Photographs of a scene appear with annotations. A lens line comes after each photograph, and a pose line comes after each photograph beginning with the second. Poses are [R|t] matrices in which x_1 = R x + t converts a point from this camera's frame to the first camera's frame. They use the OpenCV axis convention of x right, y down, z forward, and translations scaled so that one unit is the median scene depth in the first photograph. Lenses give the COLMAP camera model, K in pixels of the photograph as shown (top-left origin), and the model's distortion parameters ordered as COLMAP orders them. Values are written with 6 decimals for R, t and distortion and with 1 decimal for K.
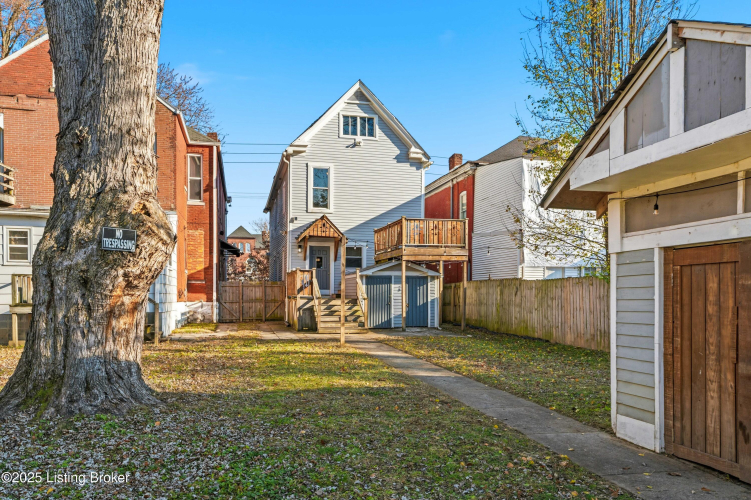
lens RADIAL K [[562.8, 0, 362.7], [0, 562.8, 301.0], [0, 0, 1]] dist [0.002341, -0.000209]
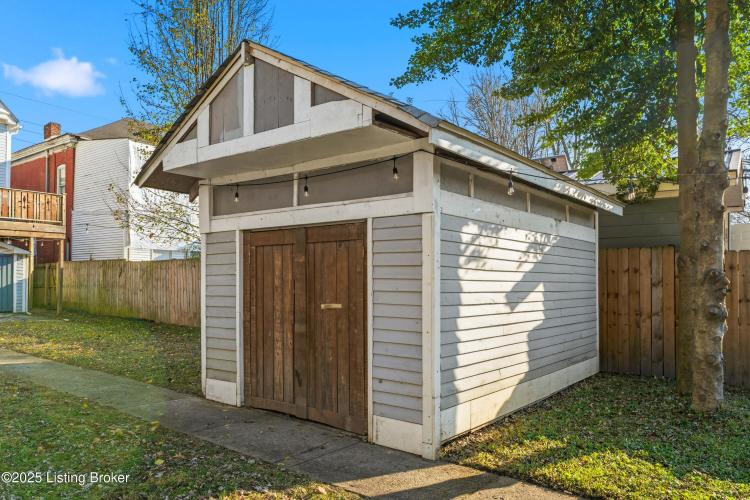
lens RADIAL K [[538.9, 0, 376.9], [0, 538.9, 273.5], [0, 0, 1]] dist [0.000648, 0.000127]
pose [[0.762712, 0.010611, 0.646651, 0.005670], [0.002880, 0.999800, -0.019802, 0.004972], [-0.646732, 0.016966, 0.762529, -0.010346]]
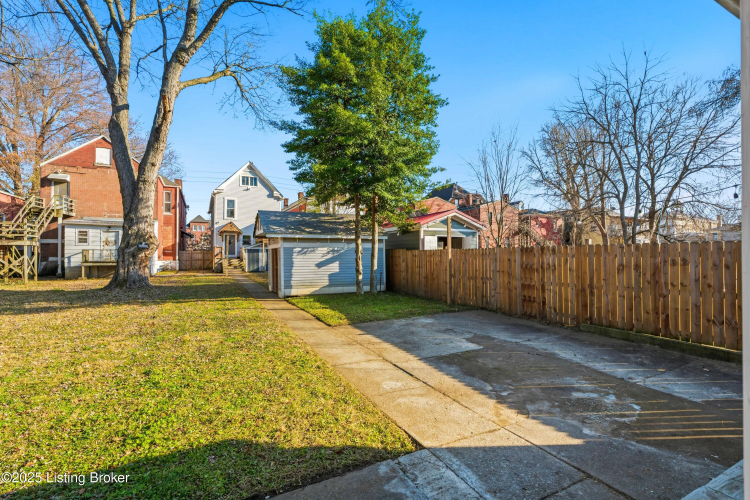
lens RADIAL K [[353.4, 0, 375.0], [0, 353.4, 250.0], [0, 0, 1]] dist [0.000918, -0.000051]
pose [[0.971748, 0.000629, 0.236019, 0.212468], [0.005574, 0.999656, -0.025613, -0.000326], [-0.235954, 0.026205, 0.971411, -0.680331]]
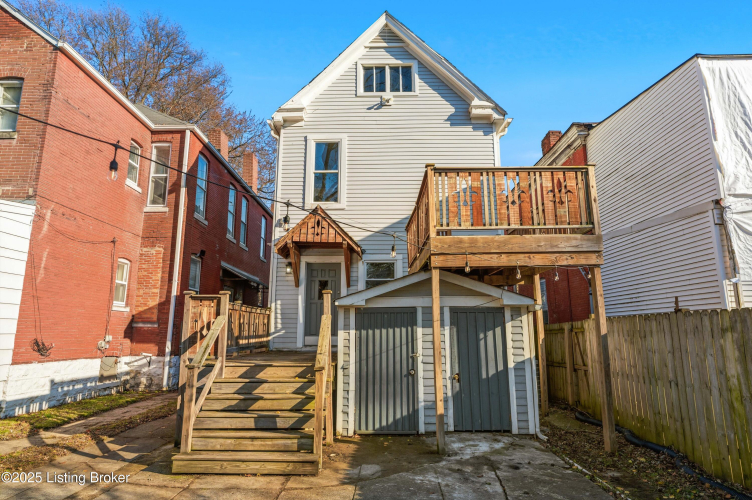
lens RADIAL K [[434.2, 0, 376.0], [0, 434.2, 250.0], [0, 0, 1]] dist [0.001361, 0.000607]
pose [[0.972300, -0.049338, -0.228470, 0.122965], [0.003483, 0.980418, -0.196898, -0.027402], [0.233711, 0.190648, 0.953432, 0.813667]]
